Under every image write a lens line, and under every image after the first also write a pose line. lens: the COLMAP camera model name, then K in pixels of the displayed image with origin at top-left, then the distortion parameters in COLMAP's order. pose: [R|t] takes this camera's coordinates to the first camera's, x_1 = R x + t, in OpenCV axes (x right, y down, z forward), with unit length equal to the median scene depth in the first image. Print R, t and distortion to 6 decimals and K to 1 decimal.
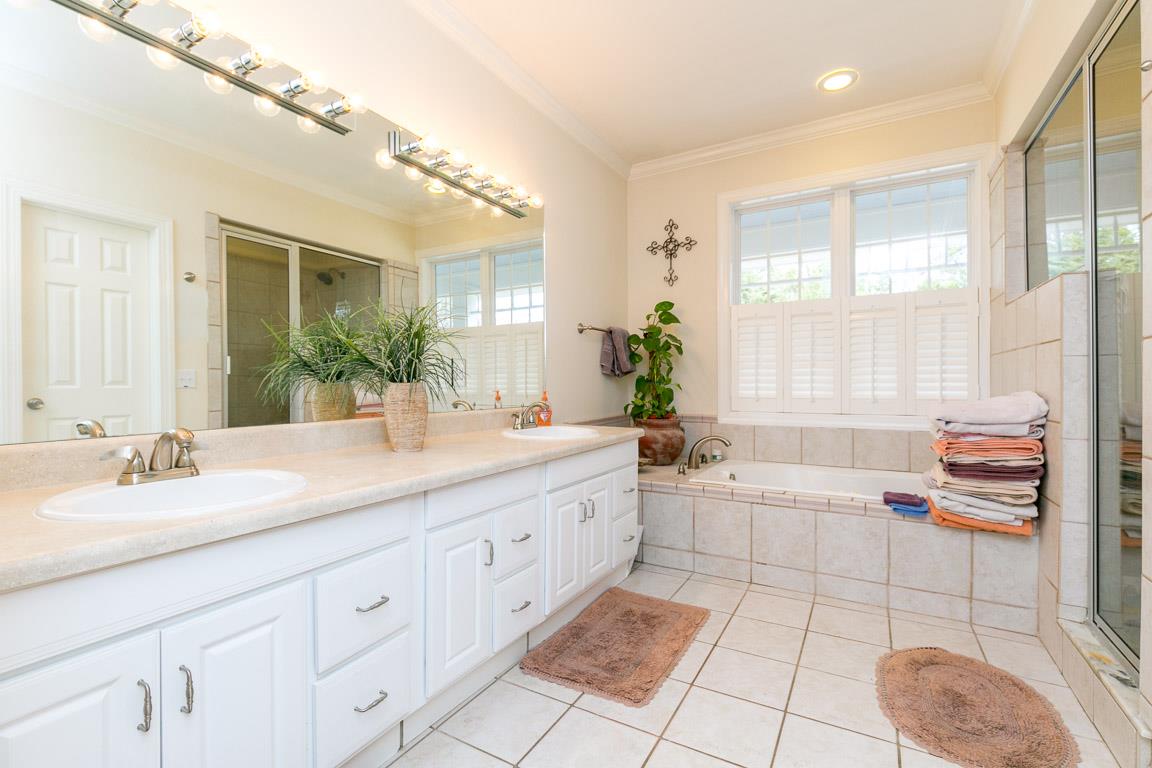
lens RADIAL K [[517.6, 0, 574.5], [0, 517.6, 382.4], [0, 0, 1]] dist [0.000438, -0.000102]
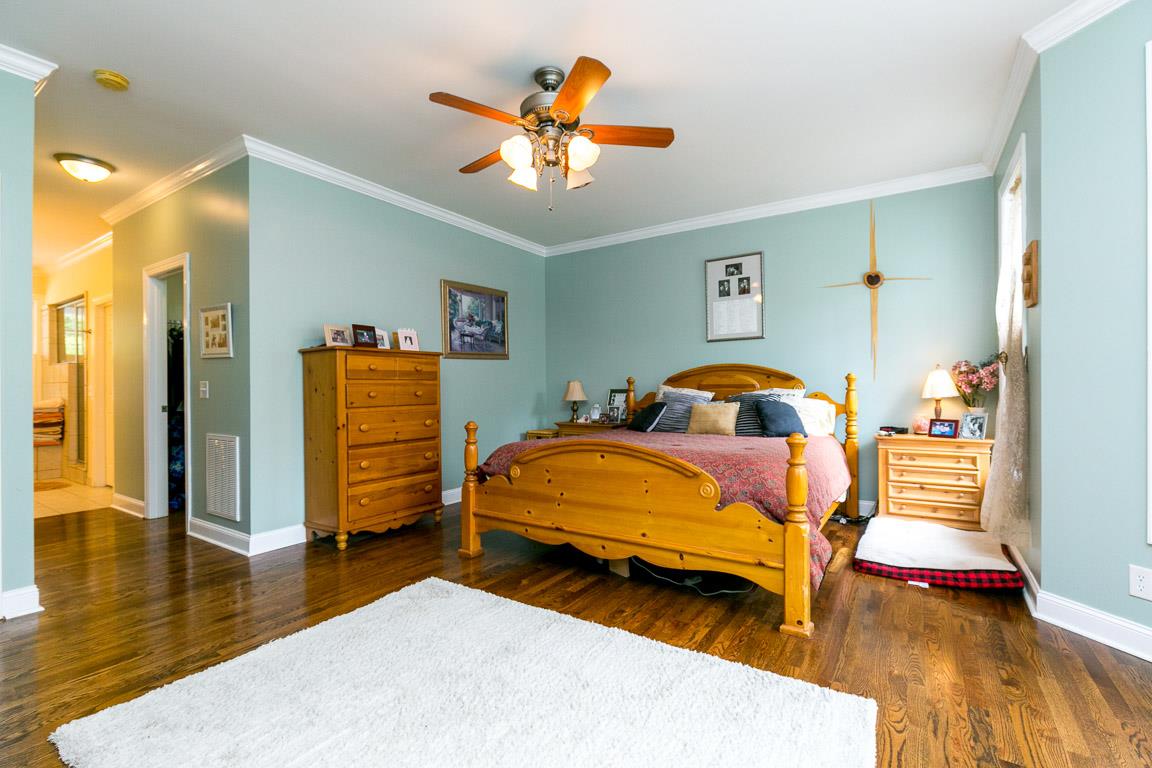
lens RADIAL K [[517.6, 0, 575.1], [0, 517.6, 386.1], [0, 0, 1]] dist [0.000438, -0.000102]
pose [[0.053443, 0.006035, 0.998553, -2.036237], [0.004431, 0.999970, -0.006281, -0.017741], [-0.998561, 0.004760, 0.053415, -2.235918]]
